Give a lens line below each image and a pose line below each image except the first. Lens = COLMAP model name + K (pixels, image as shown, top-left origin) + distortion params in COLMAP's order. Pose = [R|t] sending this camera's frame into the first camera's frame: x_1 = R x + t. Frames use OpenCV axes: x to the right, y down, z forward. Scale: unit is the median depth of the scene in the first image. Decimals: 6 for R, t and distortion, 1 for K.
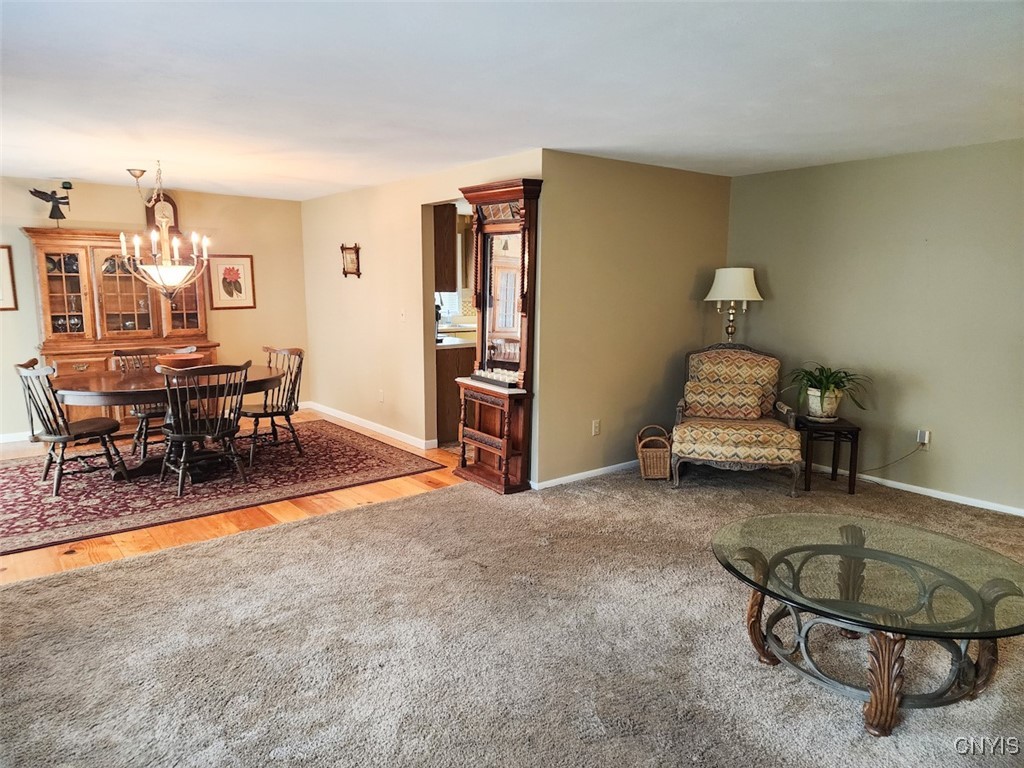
lens RADIAL K [[680.2, 0, 509.6], [0, 680.2, 378.6], [0, 0, 1]] dist [0.104097, -0.095437]
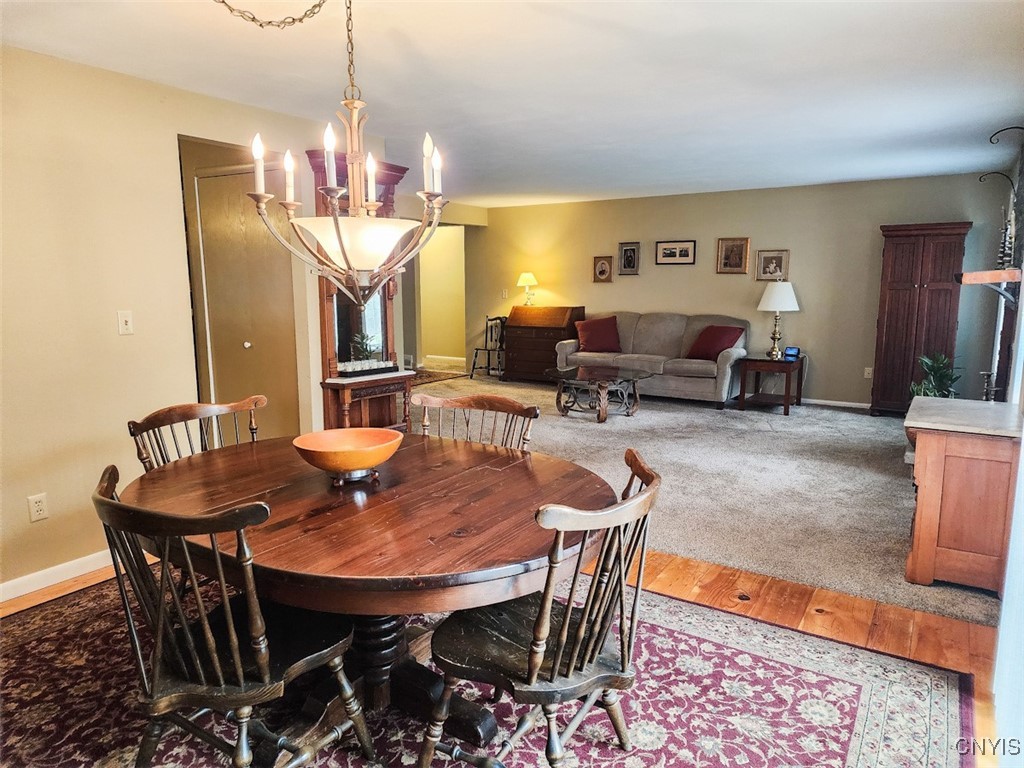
lens RADIAL K [[669.2, 0, 507.1], [0, 669.2, 379.0], [0, 0, 1]] dist [0.049863, -0.089064]
pose [[-0.320354, -0.146759, 0.935860, -1.085229], [0.143320, 0.969046, 0.201023, -0.165323], [-0.936393, 0.198526, -0.289405, 1.262844]]
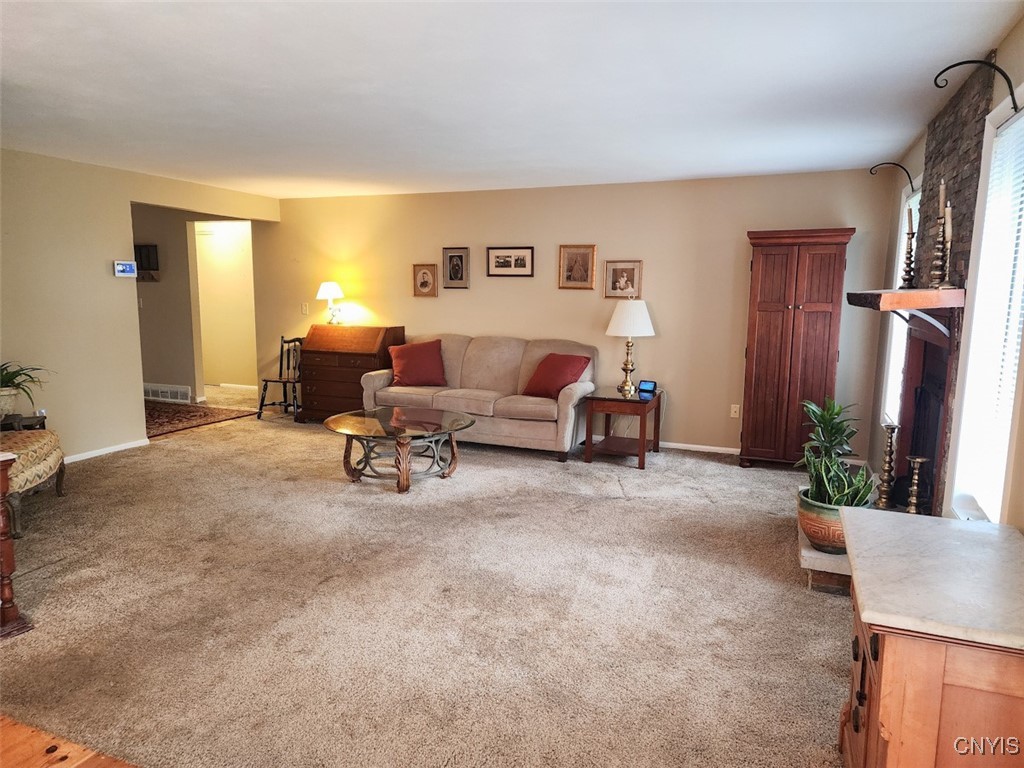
lens RADIAL K [[685.4, 0, 512.0], [0, 685.4, 384.0], [0, 0, 1]] dist [0.099861, -0.102622]
pose [[-0.502057, -0.130655, 0.854908, -0.934592], [0.115961, 0.969426, 0.216256, -0.147356], [-0.857025, 0.207709, -0.471556, 1.125533]]
